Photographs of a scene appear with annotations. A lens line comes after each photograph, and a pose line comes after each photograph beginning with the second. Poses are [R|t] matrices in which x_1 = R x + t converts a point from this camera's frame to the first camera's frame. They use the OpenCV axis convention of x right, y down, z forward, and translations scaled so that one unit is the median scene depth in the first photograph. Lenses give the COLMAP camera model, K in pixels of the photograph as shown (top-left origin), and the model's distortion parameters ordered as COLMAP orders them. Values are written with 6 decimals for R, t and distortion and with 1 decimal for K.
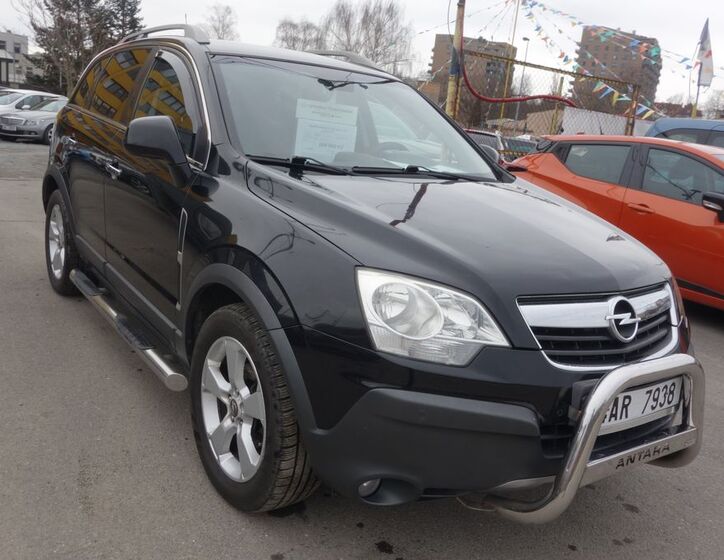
lens RADIAL K [[672.0, 0, 362.0], [0, 672.0, 280.0], [0, 0, 1]] dist [-0.006050, 0.003473]
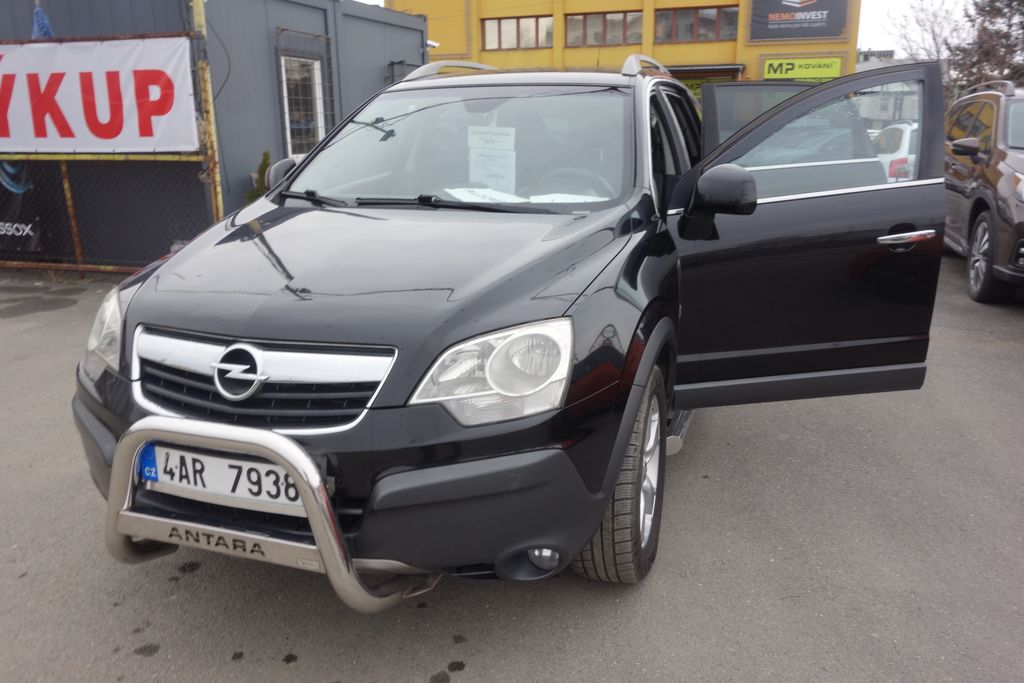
lens RADIAL K [[819.9, 0, 512.0], [0, 819.9, 341.5], [0, 0, 1]] dist [-0.003970, 0.005051]
pose [[0.573889, 0.109794, -0.811540, 0.688254], [-0.126303, 0.990982, 0.044755, -0.032128], [0.809135, 0.076816, 0.582580, 0.343812]]
